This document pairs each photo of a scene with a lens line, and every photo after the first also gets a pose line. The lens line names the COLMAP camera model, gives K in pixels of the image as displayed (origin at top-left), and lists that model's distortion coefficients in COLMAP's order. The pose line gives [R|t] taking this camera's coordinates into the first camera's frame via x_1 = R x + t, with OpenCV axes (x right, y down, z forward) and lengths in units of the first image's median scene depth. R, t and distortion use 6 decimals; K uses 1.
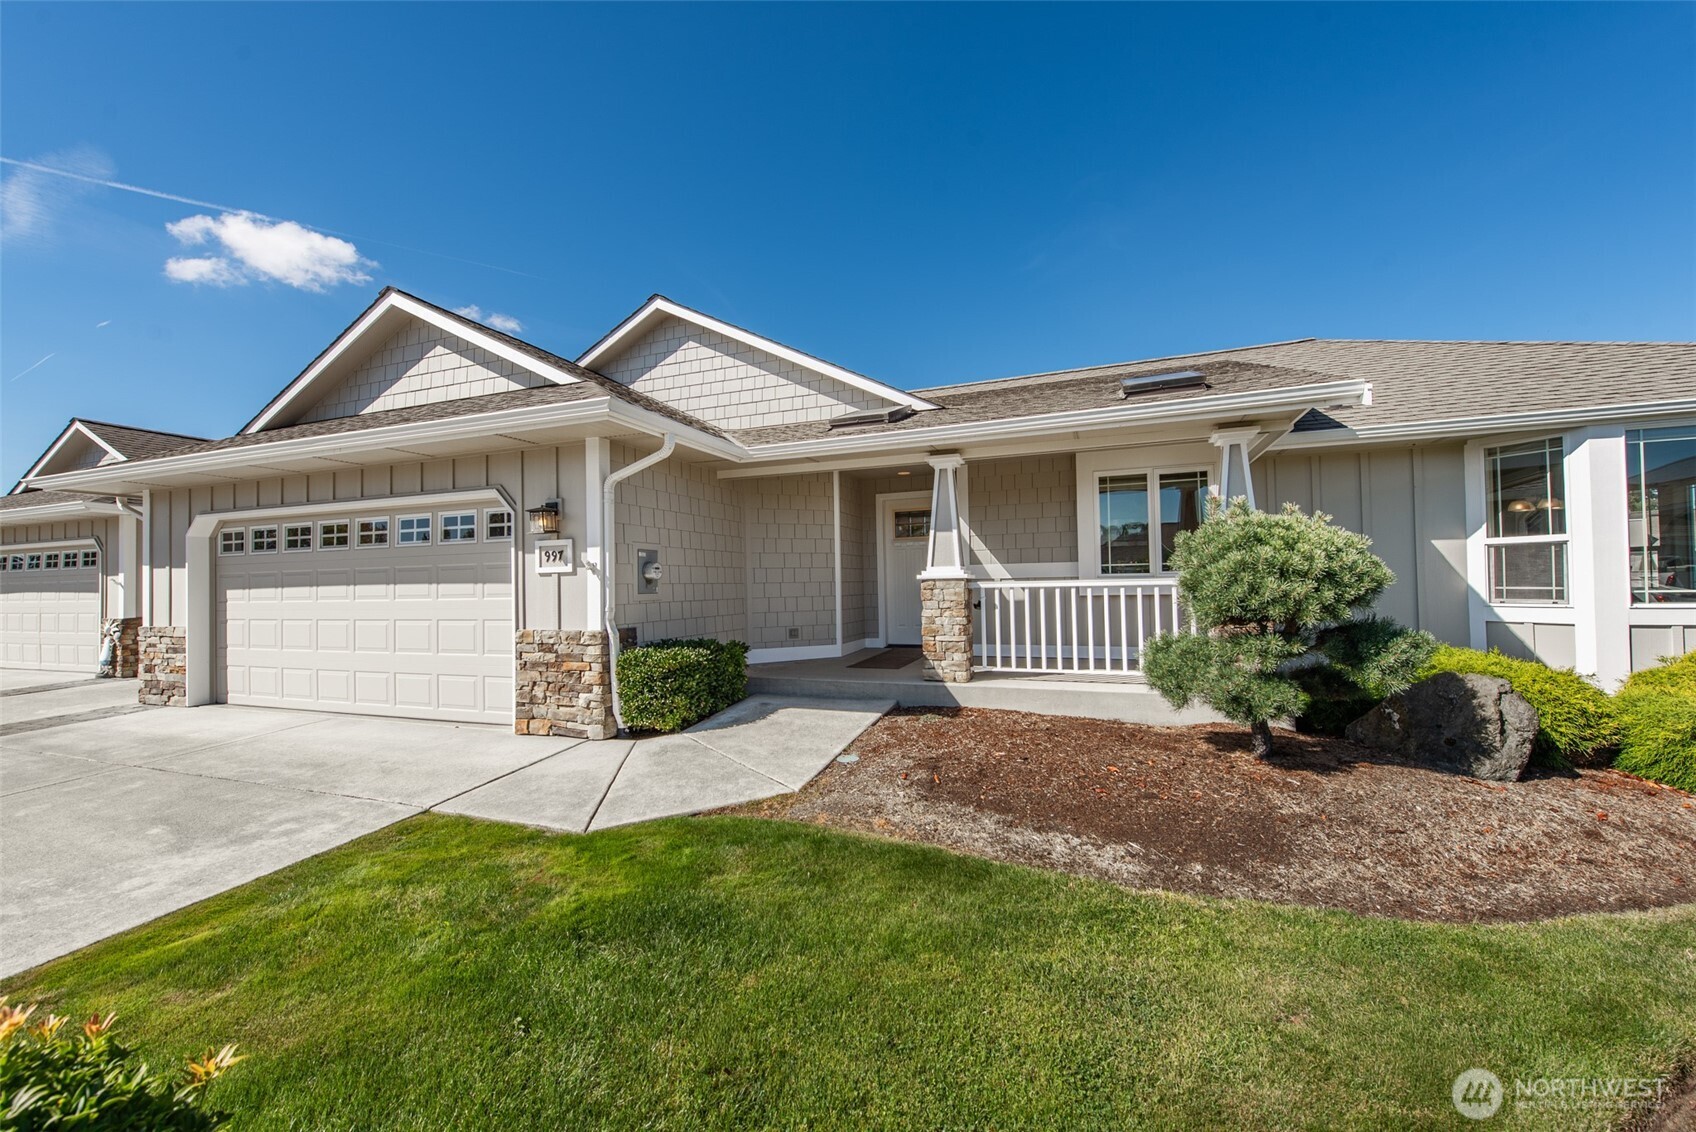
lens RADIAL K [[671.5, 0, 847.8], [0, 671.5, 569.7], [0, 0, 1]] dist [0.010015, -0.000117]
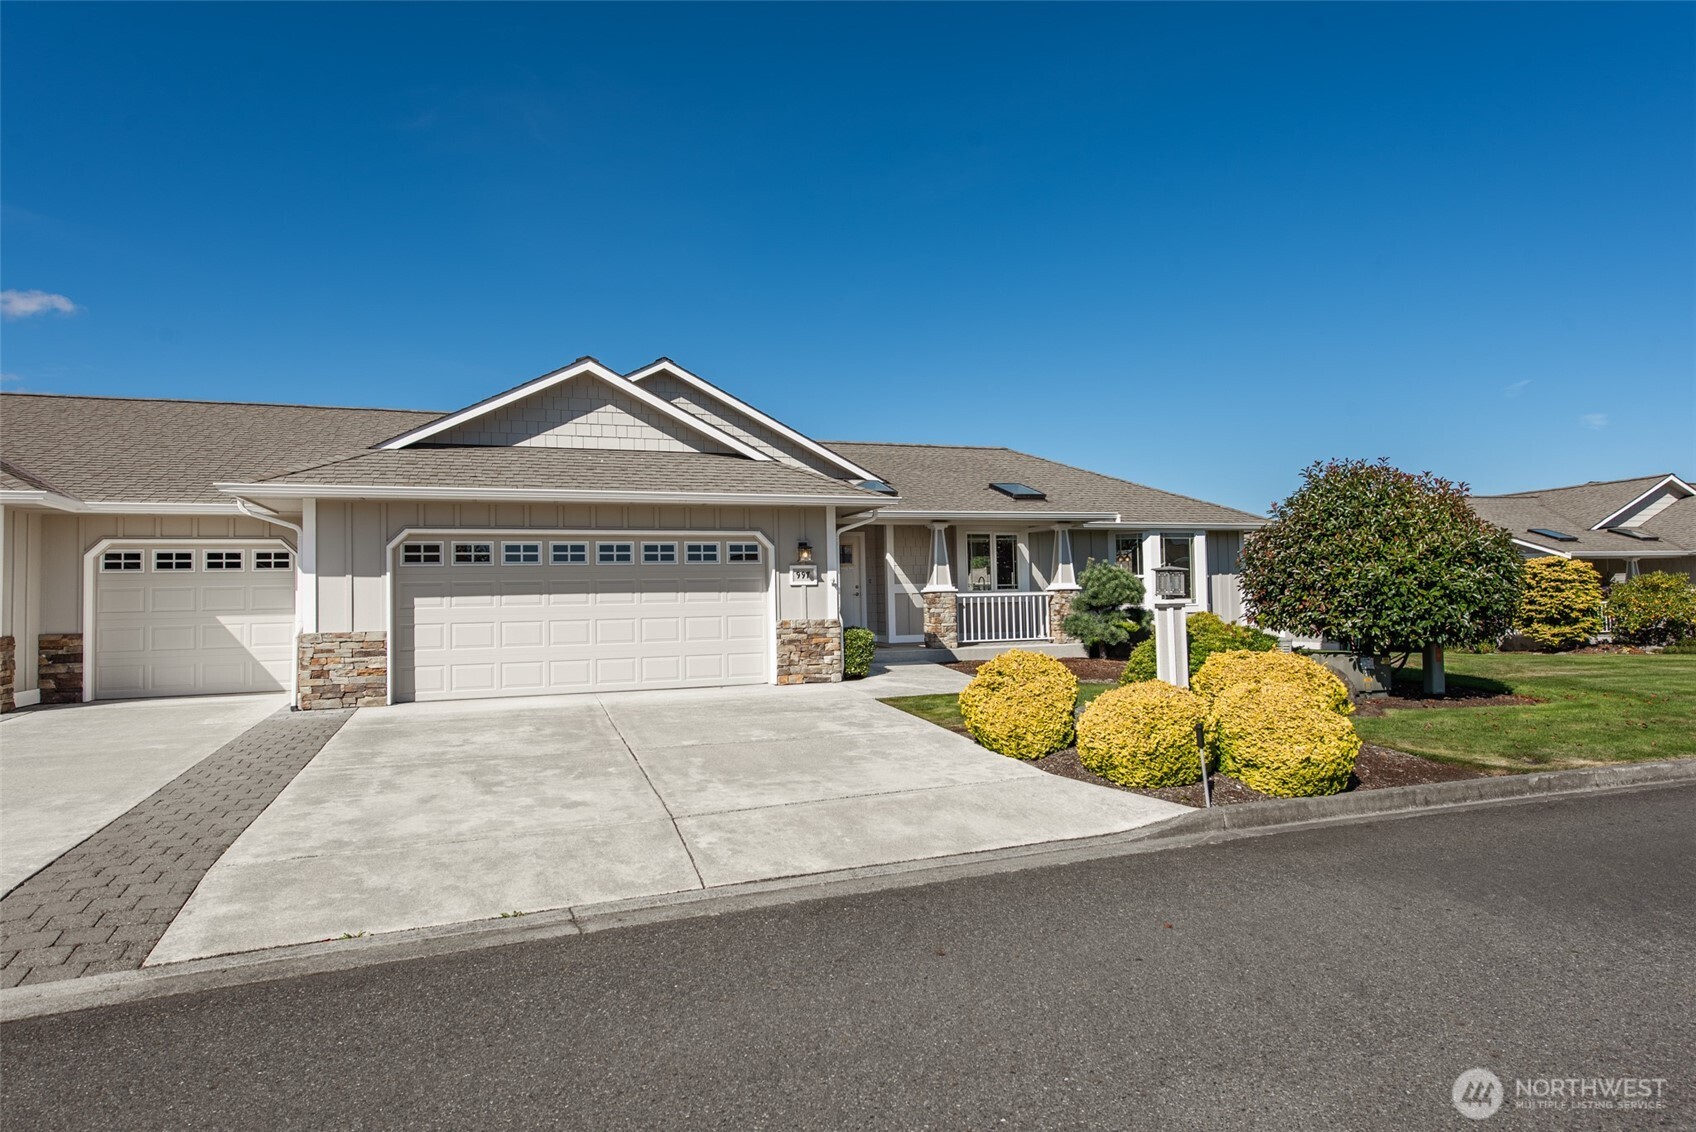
lens RADIAL K [[977.3, 0, 848.0], [0, 977.3, 566.0], [0, 0, 1]] dist [0.029696, -0.023028]
pose [[0.755304, 0.027256, 0.654808, -1.815285], [-0.007458, 0.999428, -0.032999, 0.033826], [-0.655332, 0.020041, 0.755075, -0.833906]]
